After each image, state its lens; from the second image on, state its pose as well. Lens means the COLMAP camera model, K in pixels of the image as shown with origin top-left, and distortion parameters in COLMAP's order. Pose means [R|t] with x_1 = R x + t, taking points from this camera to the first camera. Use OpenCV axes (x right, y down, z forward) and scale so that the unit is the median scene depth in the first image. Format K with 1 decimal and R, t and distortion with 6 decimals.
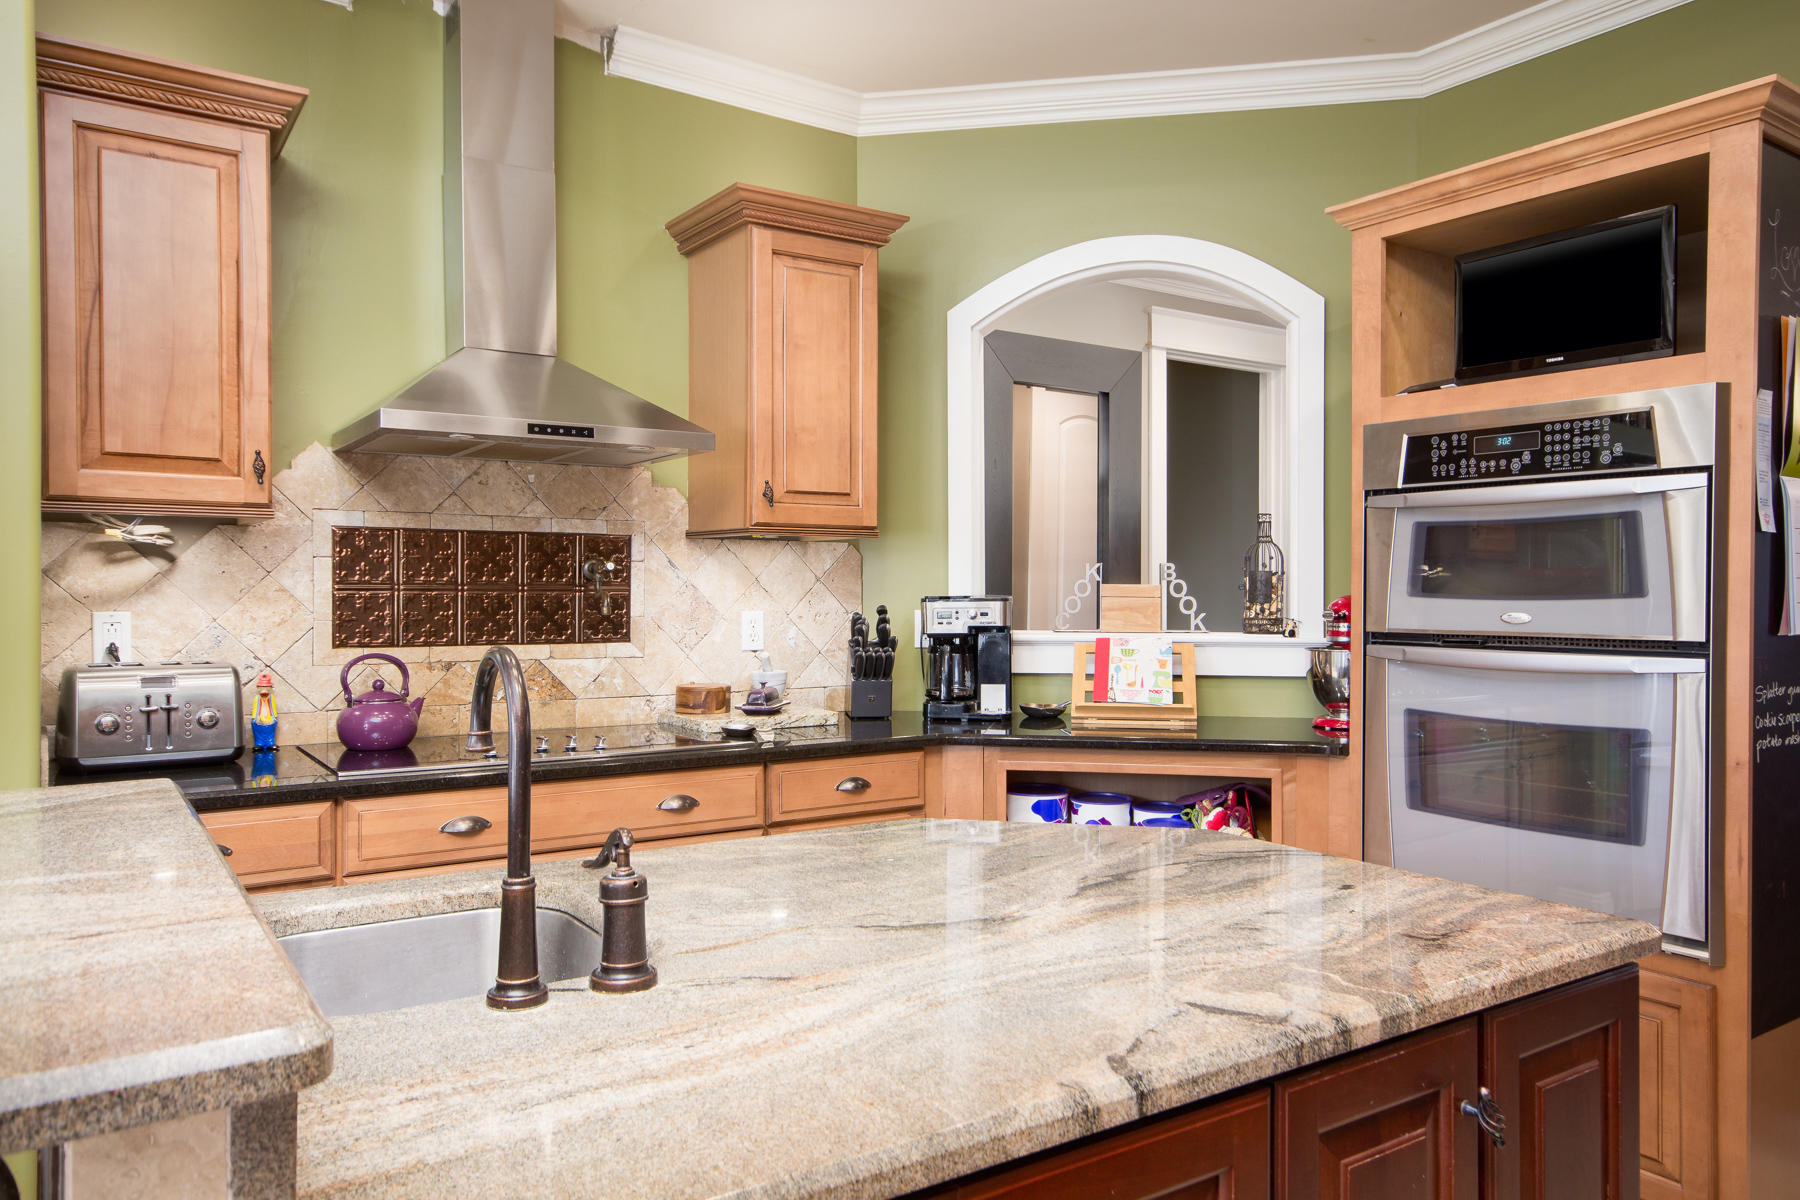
lens RADIAL K [[1216.0, 0, 895.7], [0, 1216.0, 597.0], [0, 0, 1]] dist [0.006633, 0.022216]
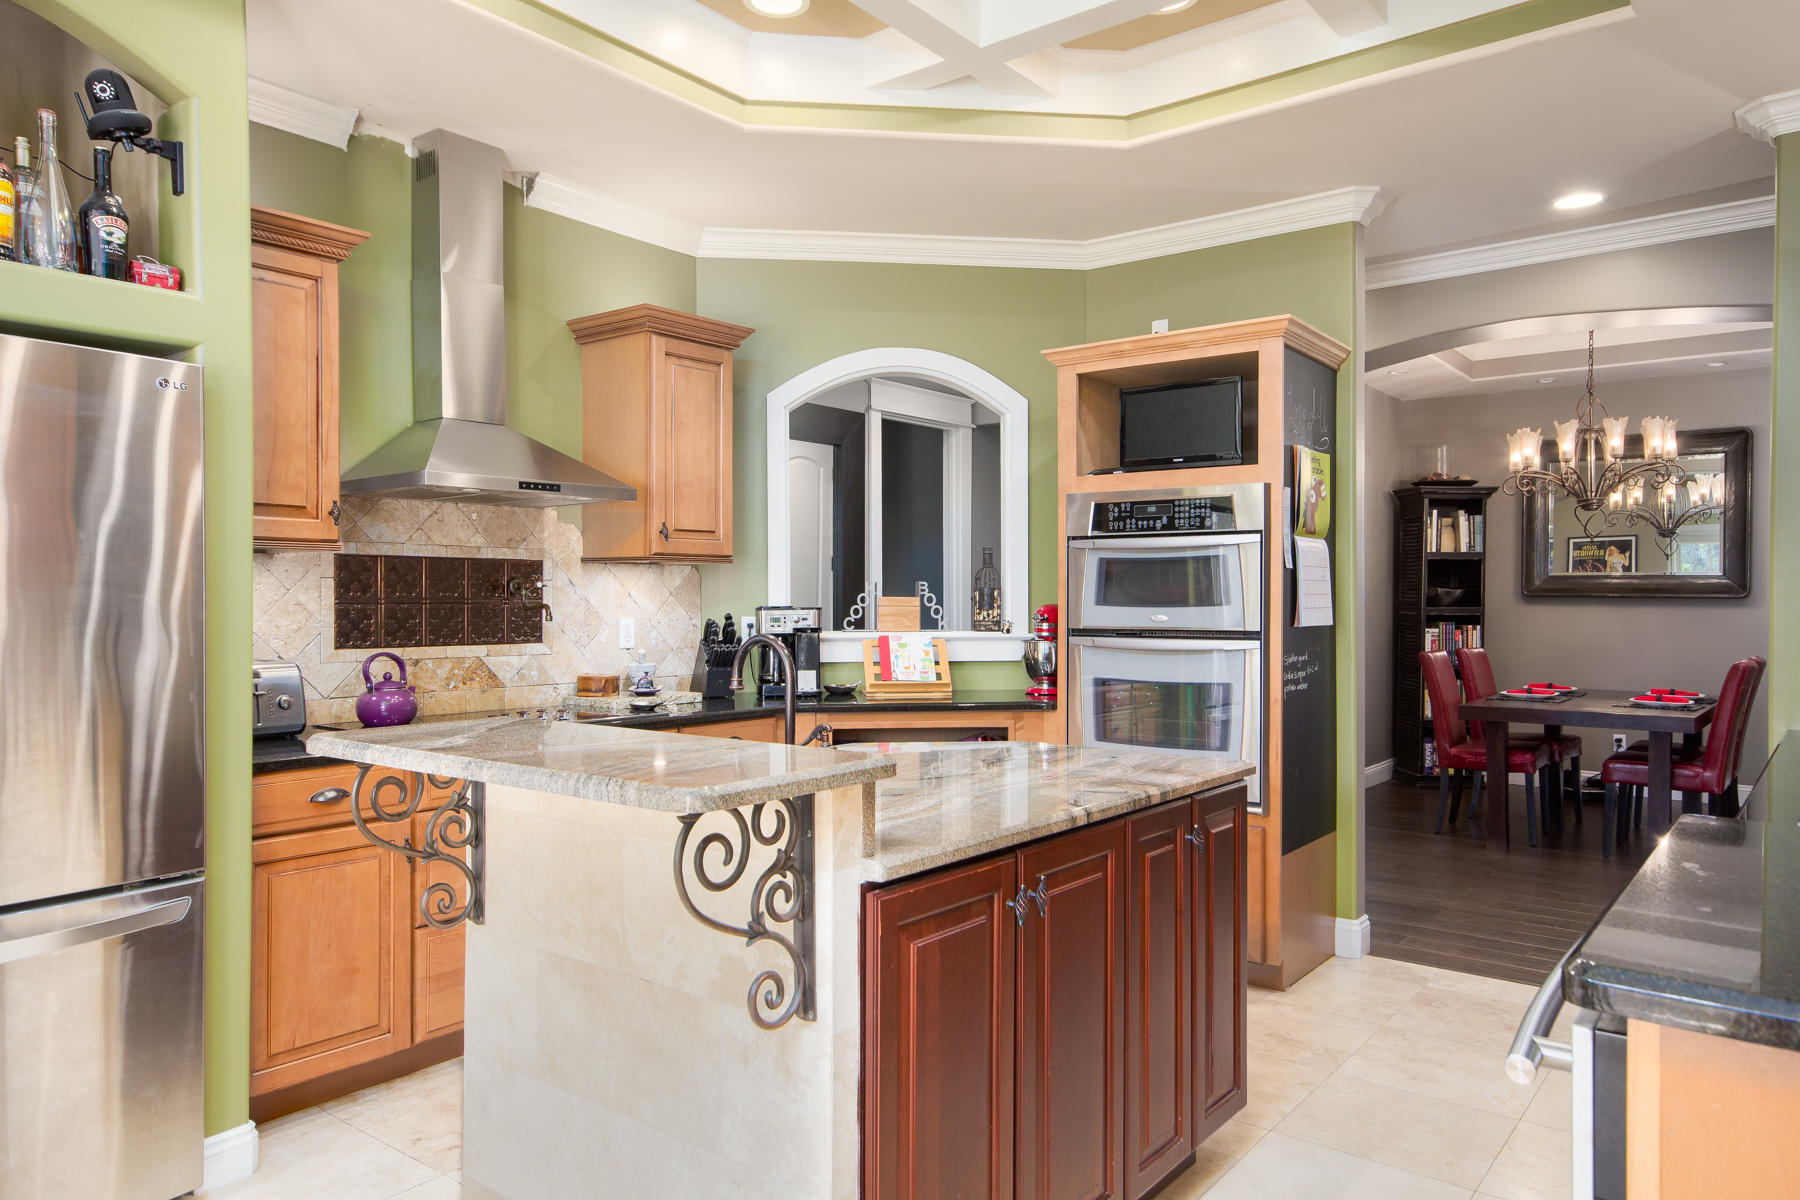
lens RADIAL K [[1165.0, 0, 899.5], [0, 1165.0, 601.2], [0, 0, 1]] dist [0.000701, 0.001574]
pose [[0.952272, -0.003131, 0.305234, -0.249575], [0.004165, 0.999988, -0.002734, -0.002344], [-0.305222, 0.003875, 0.952273, -0.316231]]
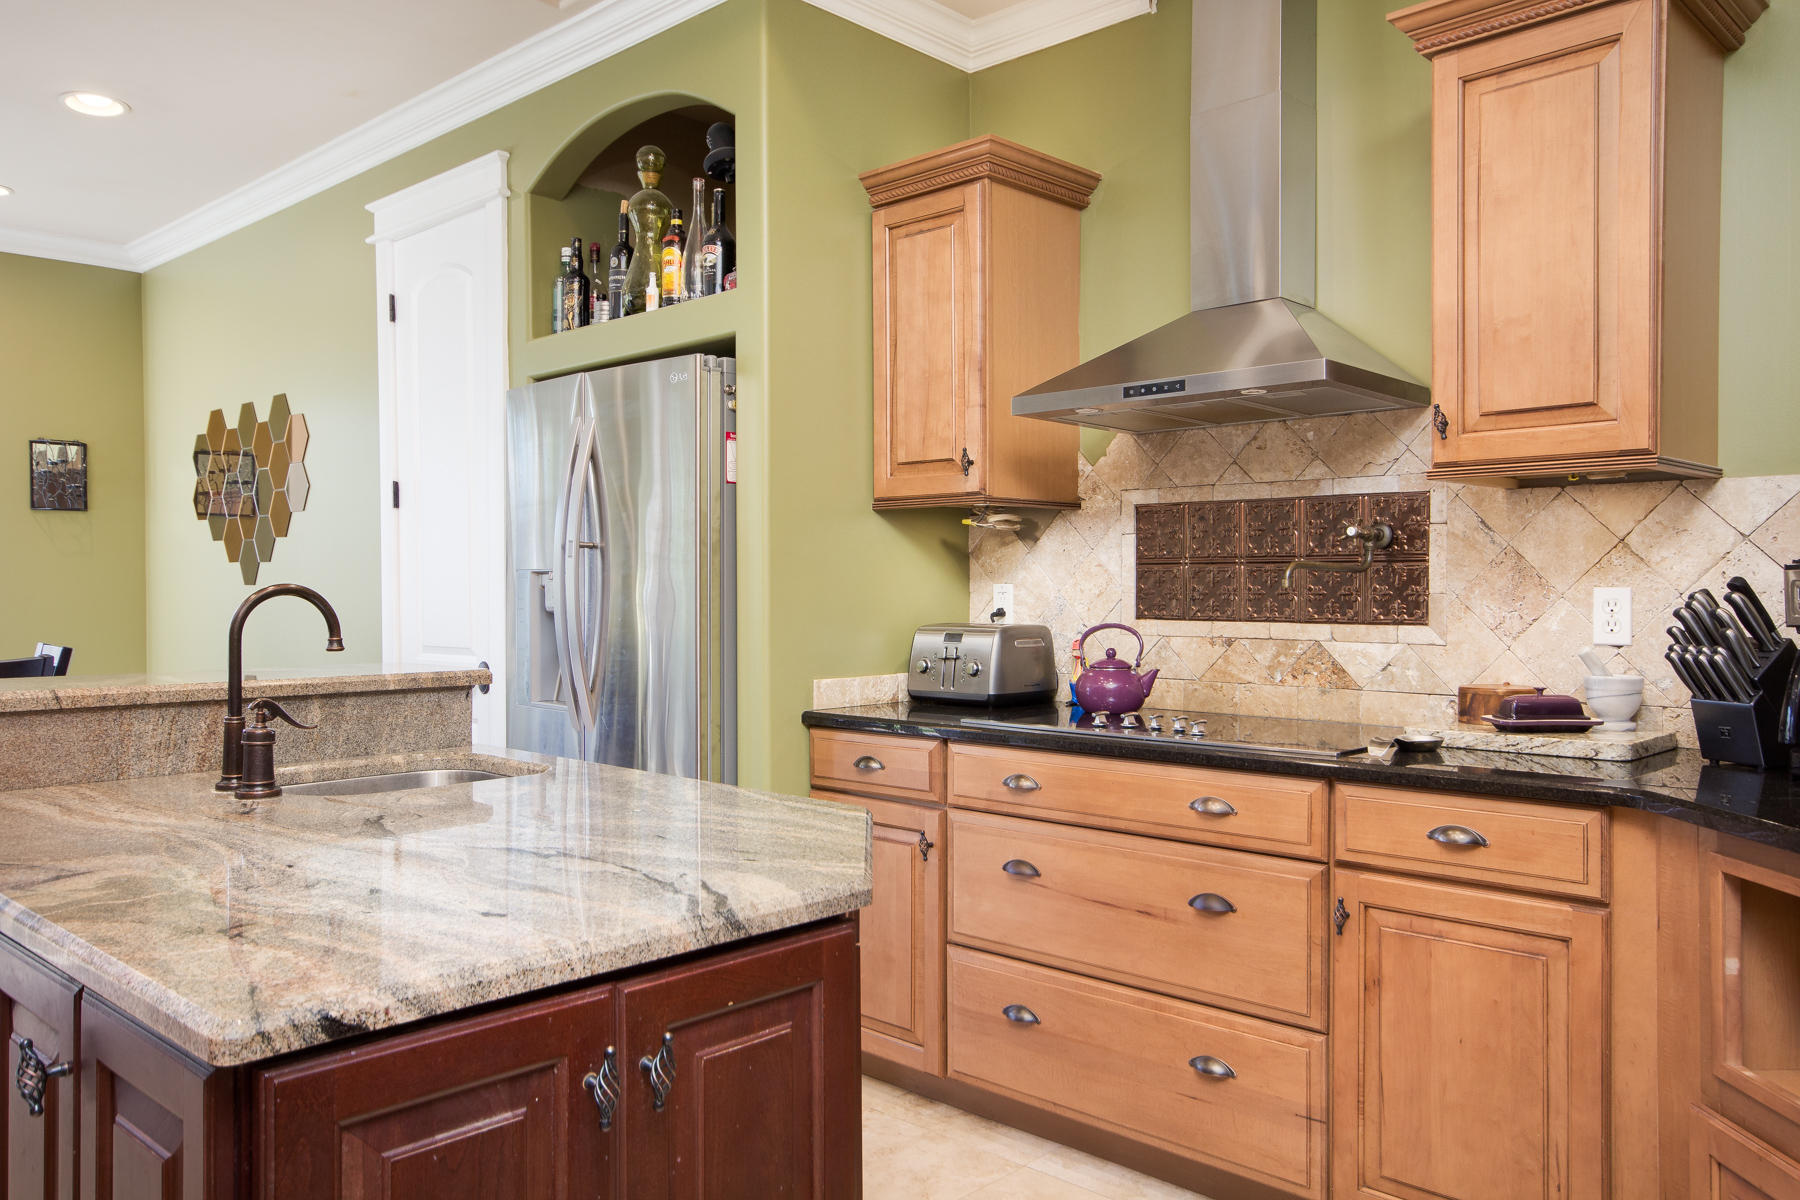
lens RADIAL K [[1362.1, 0, 952.4], [0, 1362.1, 606.6], [0, 0, 1]] dist [0.002673, 0.001655]
pose [[0.229817, 0.011450, -0.973167, 0.613259], [-0.003670, 0.999934, 0.010898, 0.017185], [0.973227, 0.001067, 0.229844, 0.523643]]
